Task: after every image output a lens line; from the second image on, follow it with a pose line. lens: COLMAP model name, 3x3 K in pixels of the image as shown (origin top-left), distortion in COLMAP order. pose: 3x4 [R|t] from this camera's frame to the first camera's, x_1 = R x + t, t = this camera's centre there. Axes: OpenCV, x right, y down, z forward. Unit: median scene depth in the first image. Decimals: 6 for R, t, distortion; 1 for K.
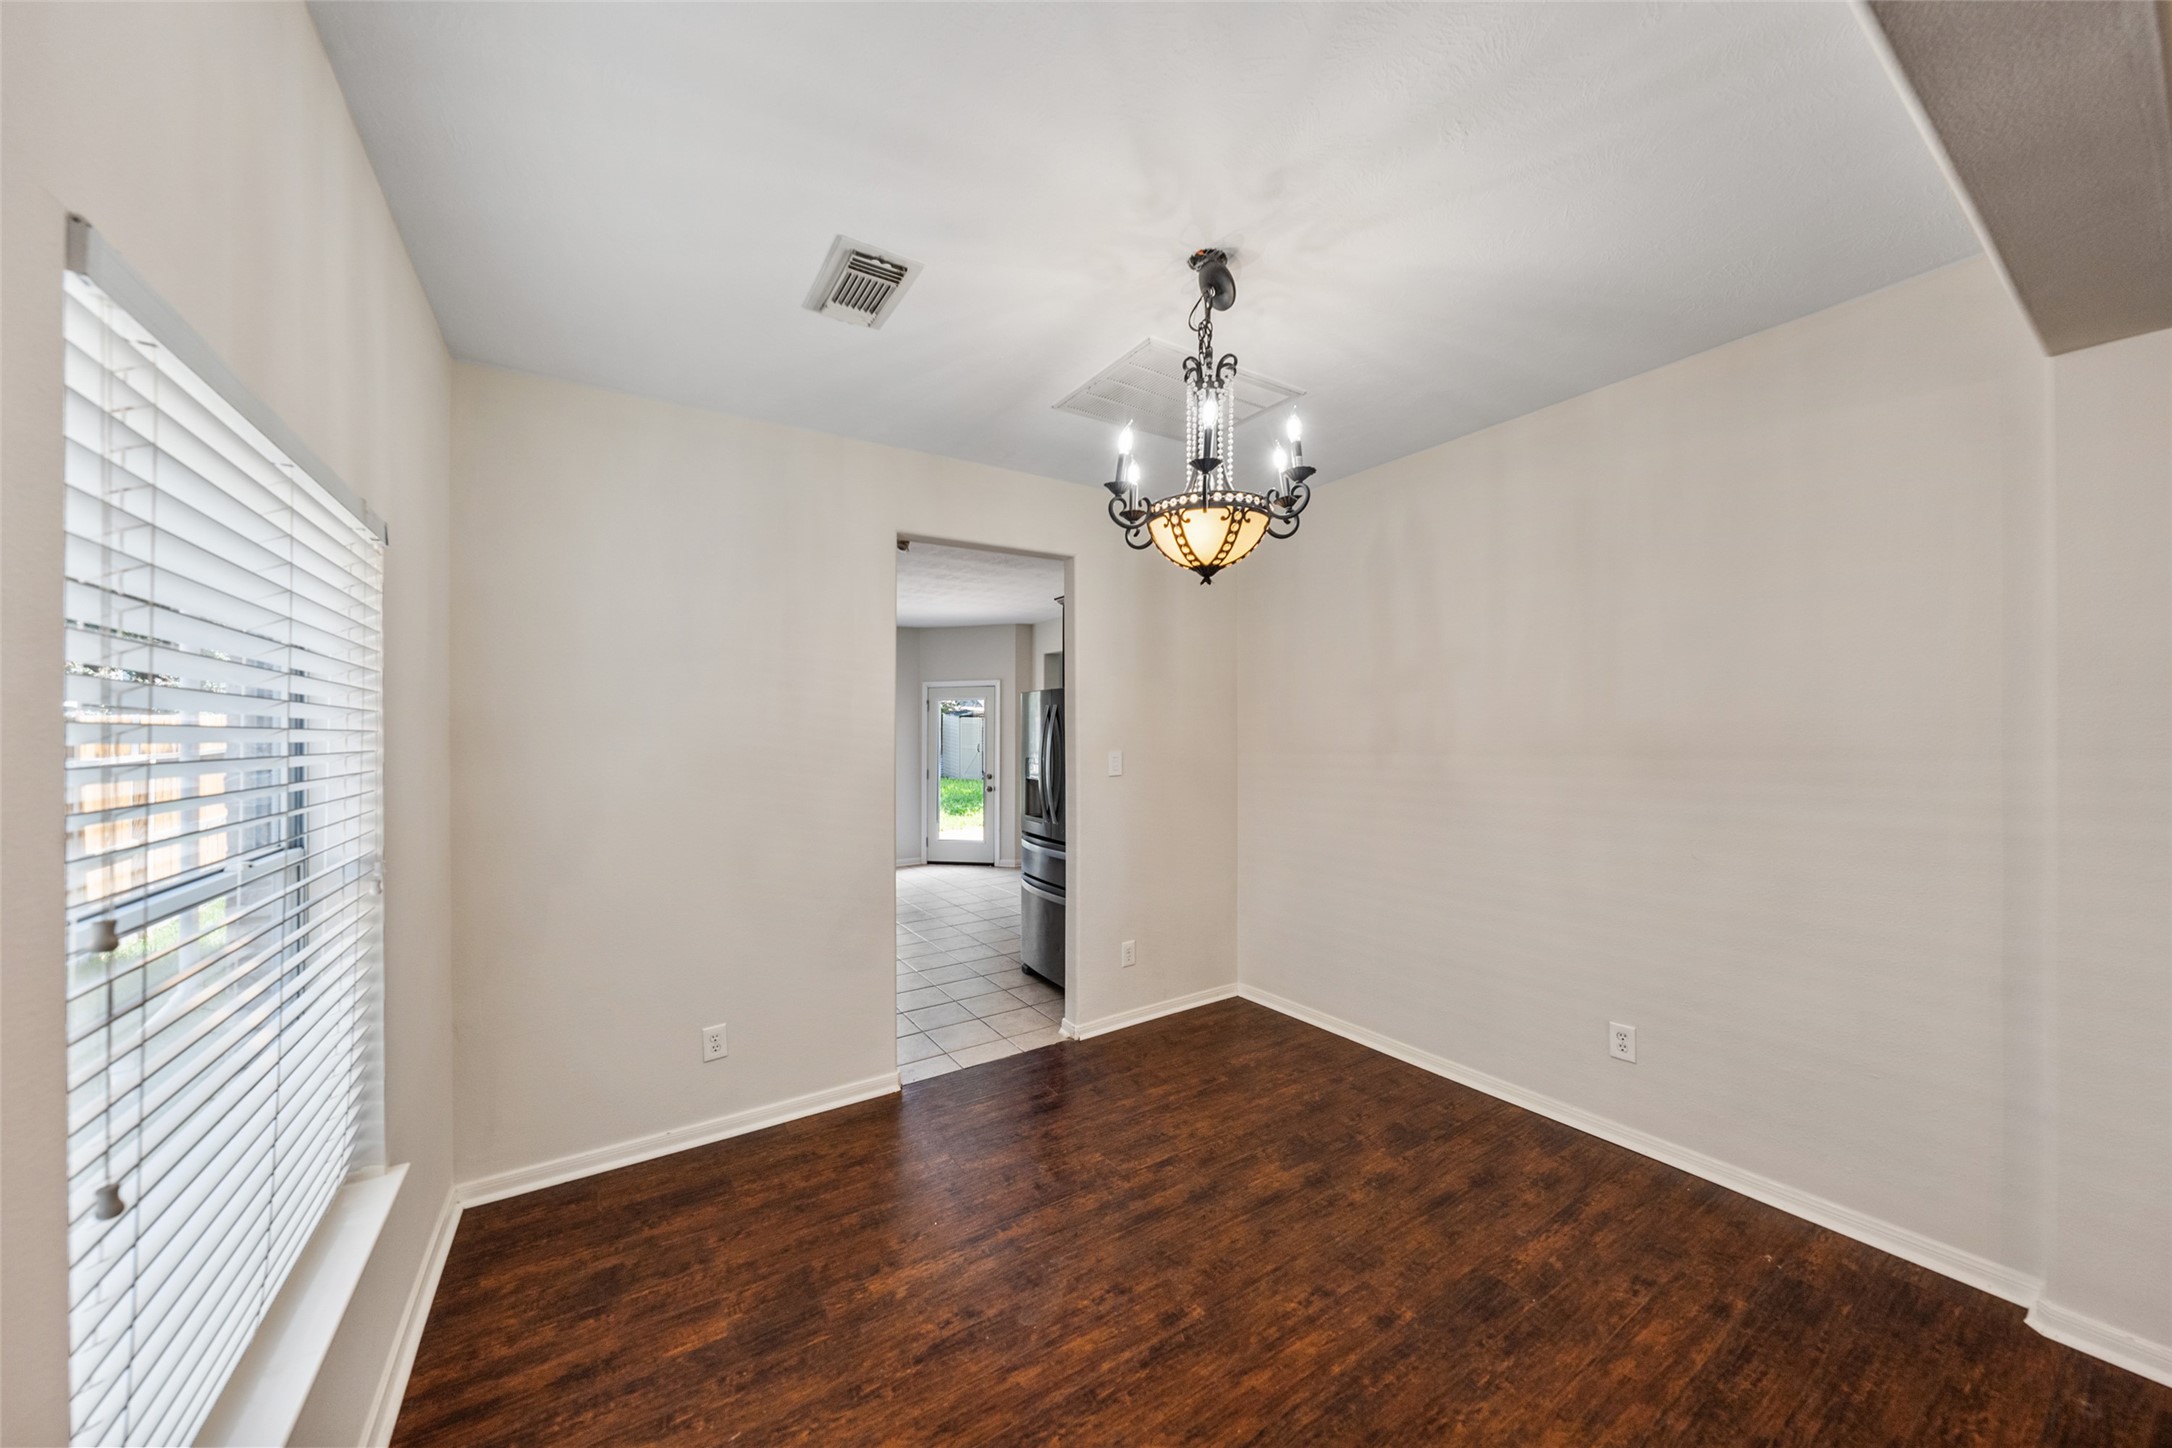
lens RADIAL K [[744.4, 0, 1092.5], [0, 744.4, 706.5], [0, 0, 1]] dist [-0.004105, 0.000390]
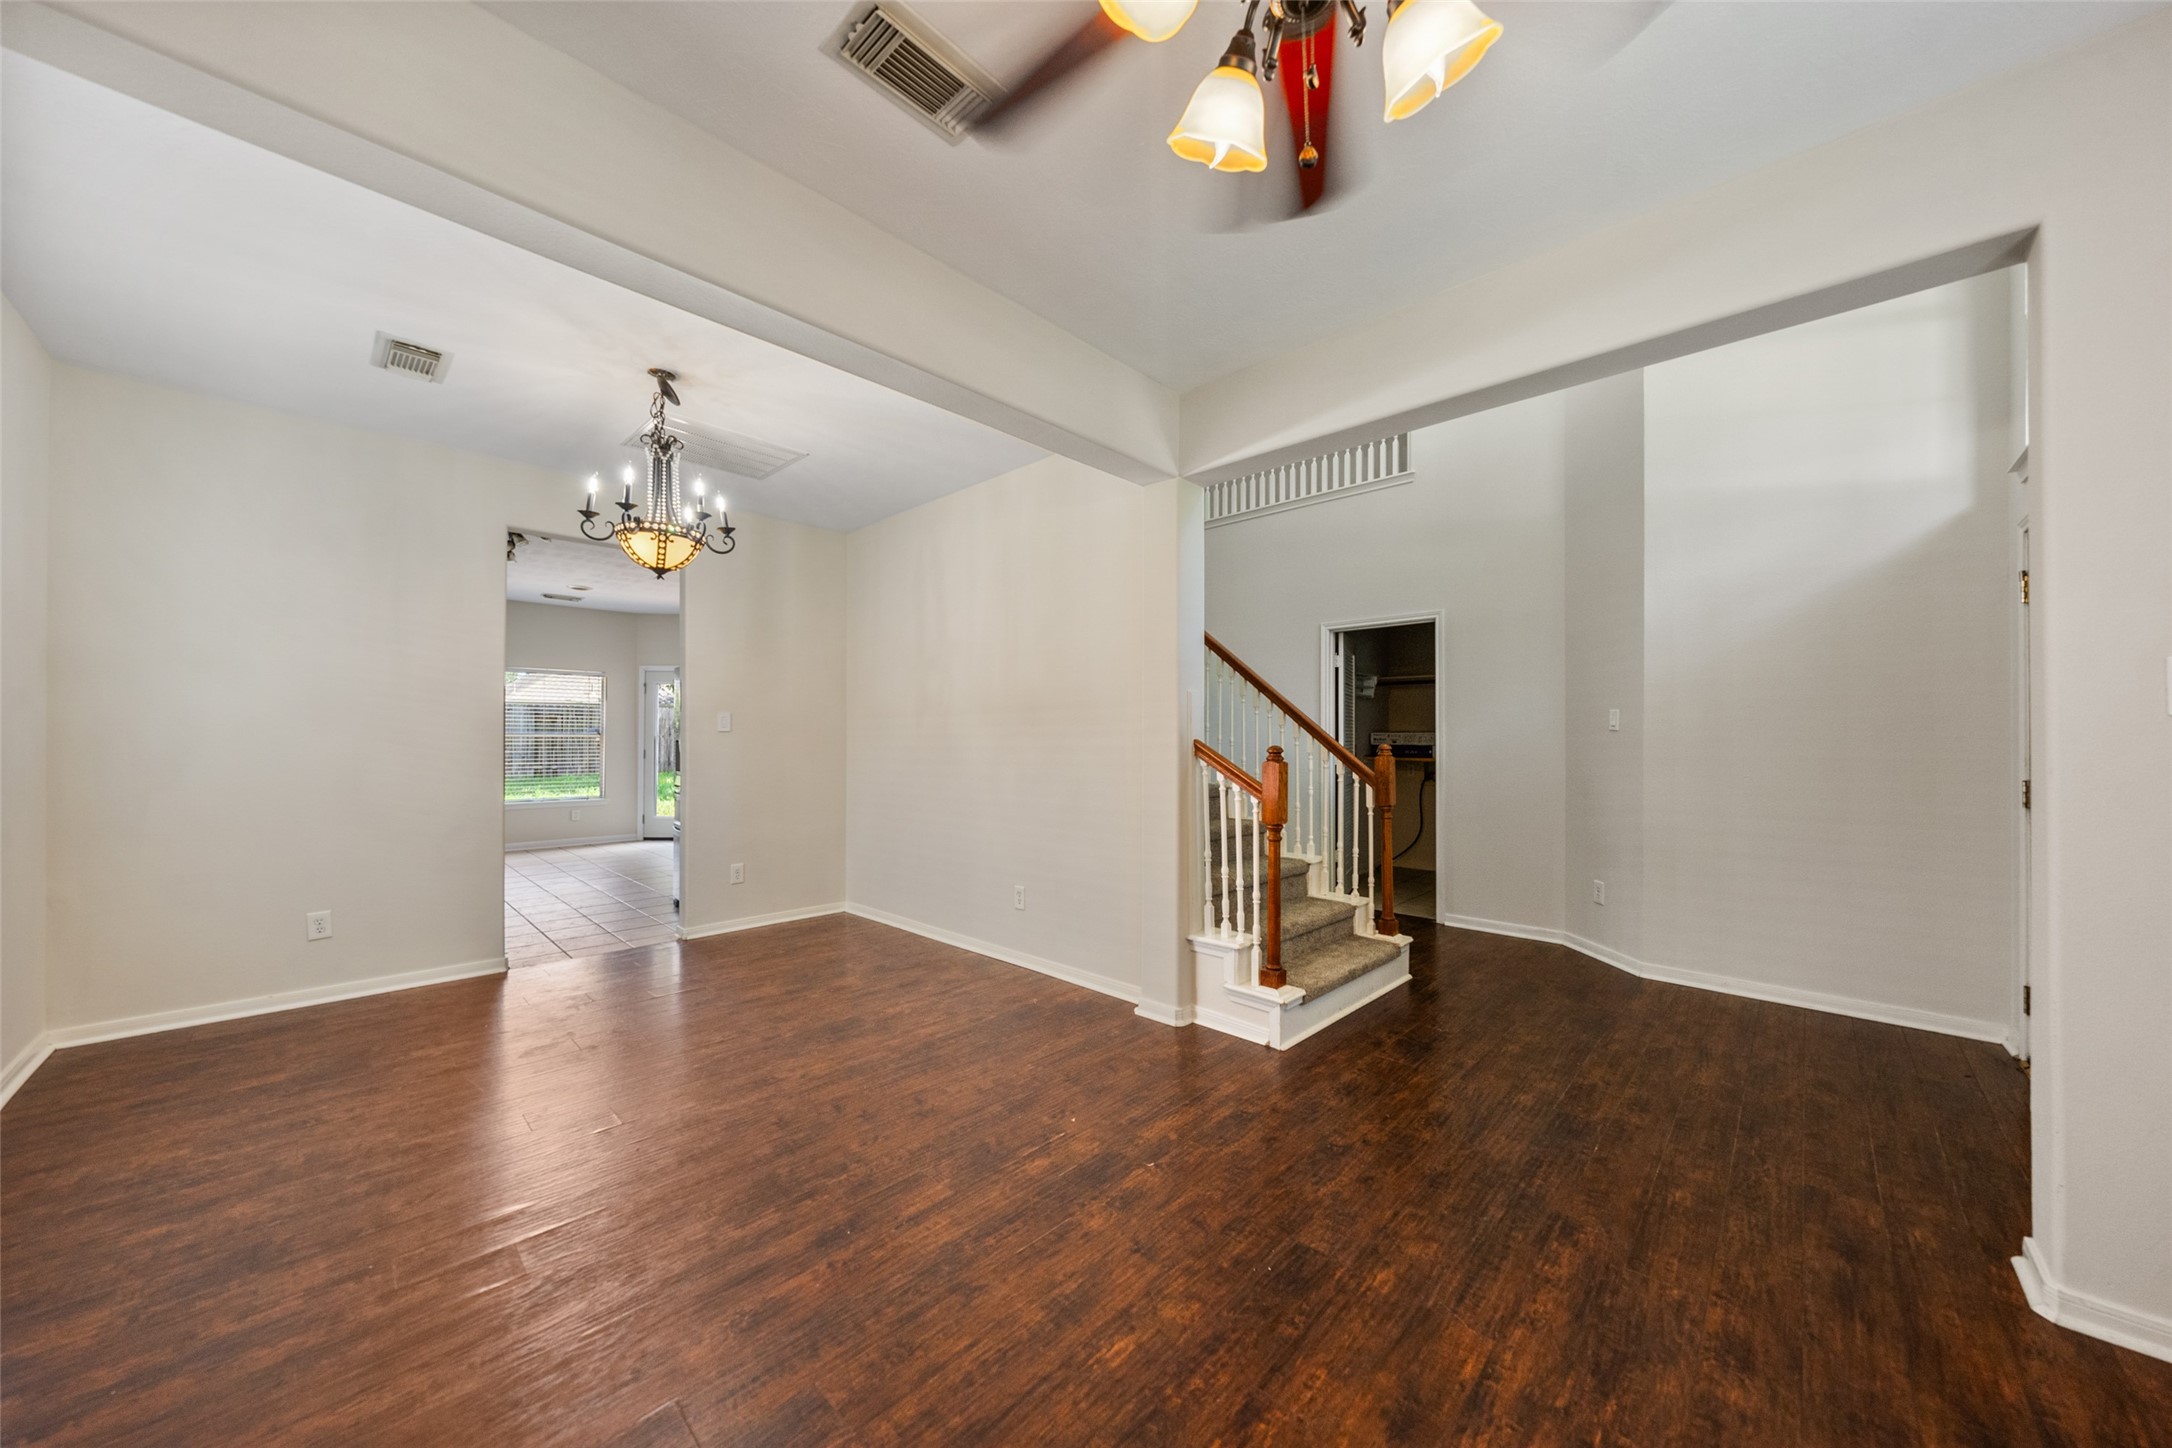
lens RADIAL K [[744.4, 0, 1086.8], [0, 744.4, 724.8], [0, 0, 1]] dist [-0.004105, 0.000390]
pose [[0.974728, 0.023934, 0.222109, 0.548256], [-0.026726, 0.999597, 0.009574, 0.082390], [-0.221790, -0.015268, 0.974975, -0.583736]]
